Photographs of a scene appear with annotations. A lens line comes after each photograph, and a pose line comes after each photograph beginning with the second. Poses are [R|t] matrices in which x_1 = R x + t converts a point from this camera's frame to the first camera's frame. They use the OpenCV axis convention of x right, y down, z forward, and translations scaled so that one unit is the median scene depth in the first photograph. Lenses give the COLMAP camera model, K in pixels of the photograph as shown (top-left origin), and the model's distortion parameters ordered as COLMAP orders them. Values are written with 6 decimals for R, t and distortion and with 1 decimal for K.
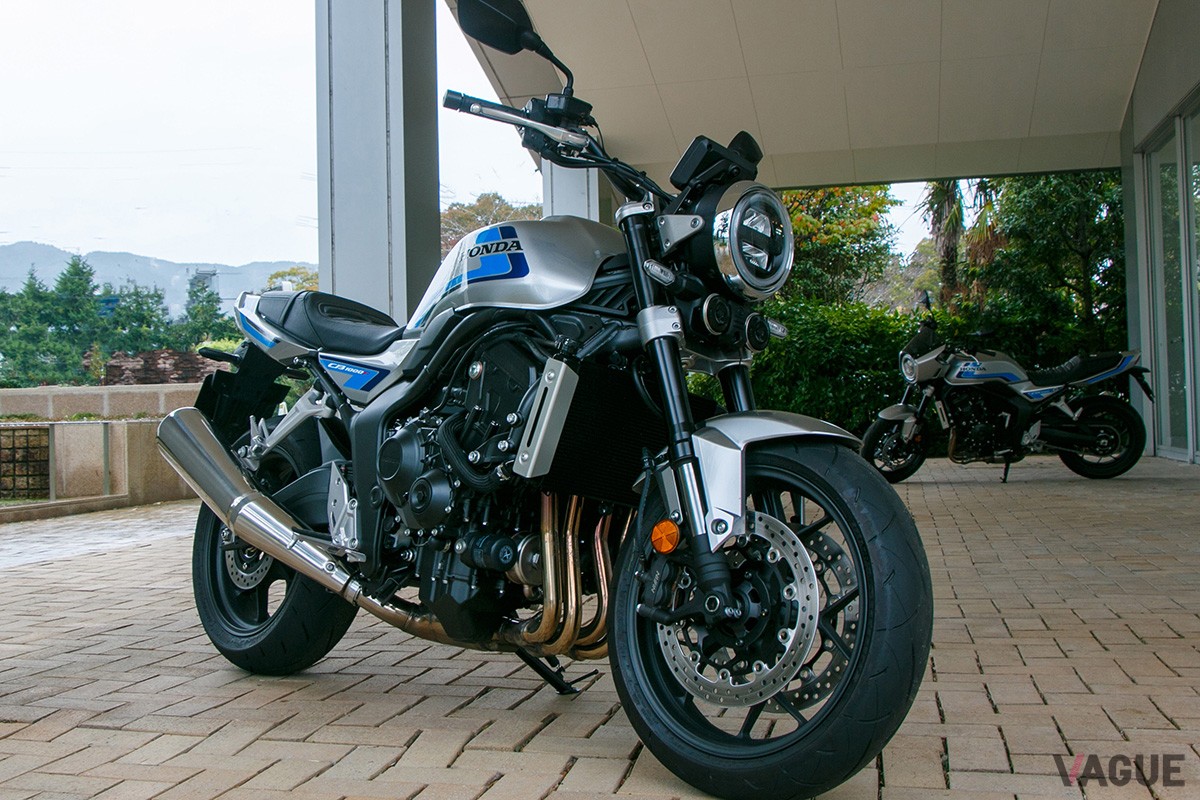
lens RADIAL K [[1024.0, 0, 602.4], [0, 1024.0, 382.3], [0, 0, 1]] dist [-0.140851, 0.132533]
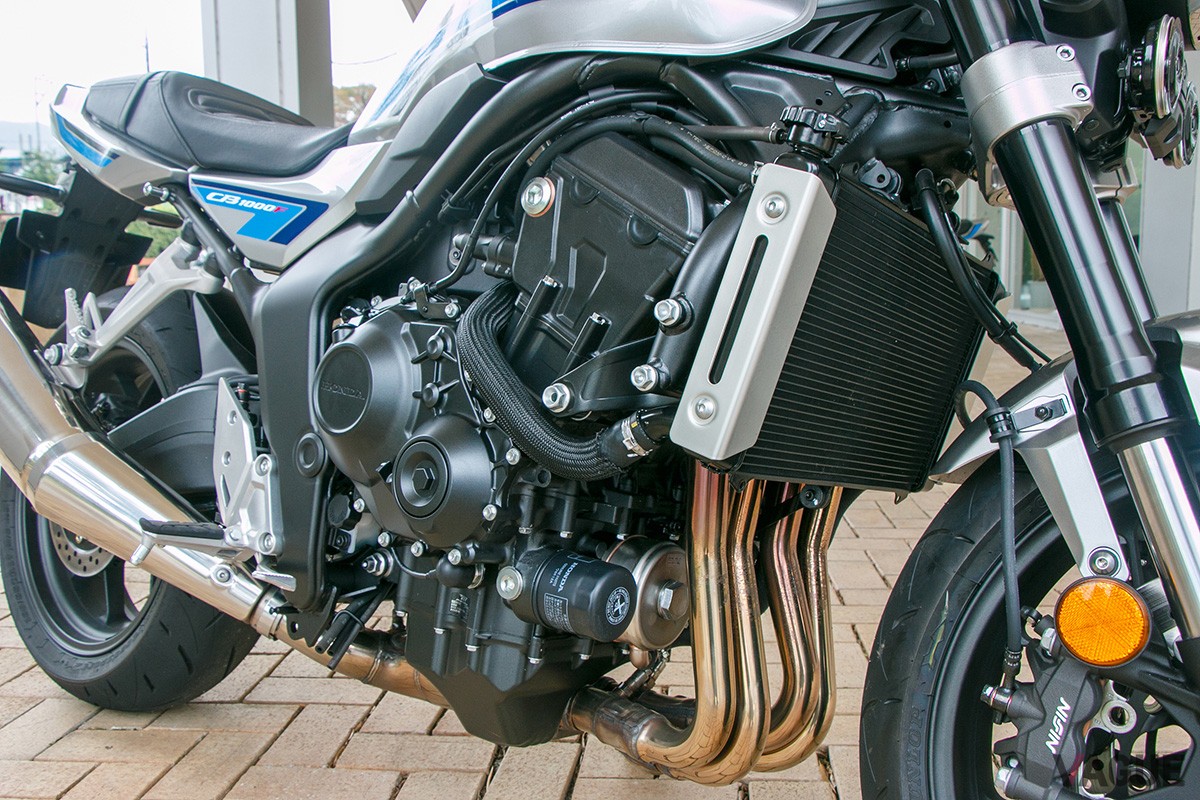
lens RADIAL K [[1024.0, 0, 602.4], [0, 1024.0, 382.3], [0, 0, 1]] dist [-0.140851, 0.132533]
pose [[0.994984, -0.001593, 0.100019, -0.122262], [-0.012238, 0.990423, 0.137520, 0.005808], [-0.099280, -0.138054, 0.985436, 0.469881]]
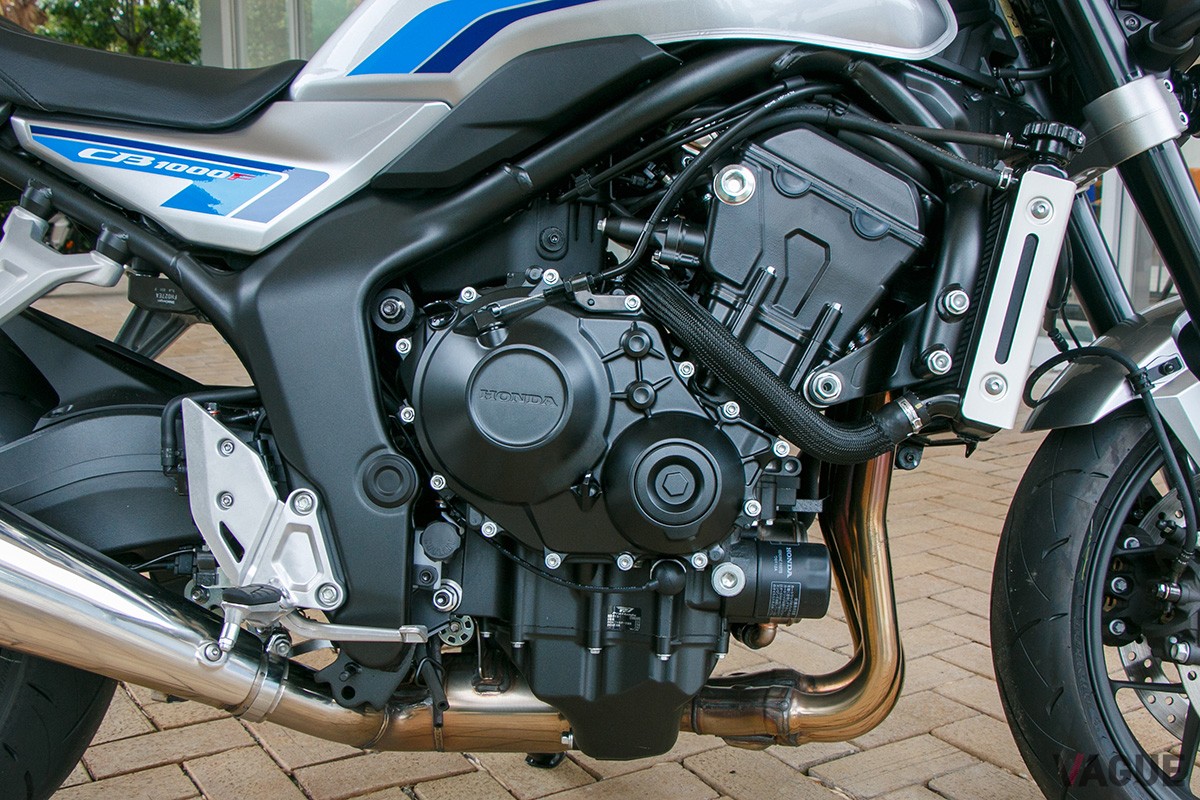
lens RADIAL K [[1200.0, 0, 600.0], [0, 1200.0, 400.0], [0, 0, 1]] dist [-0.052869, -0.000981]
pose [[0.780309, -0.087622, 0.619226, -0.433643], [-0.026535, 0.984606, 0.172762, -0.007606], [-0.624831, -0.151238, 0.765972, 0.540424]]
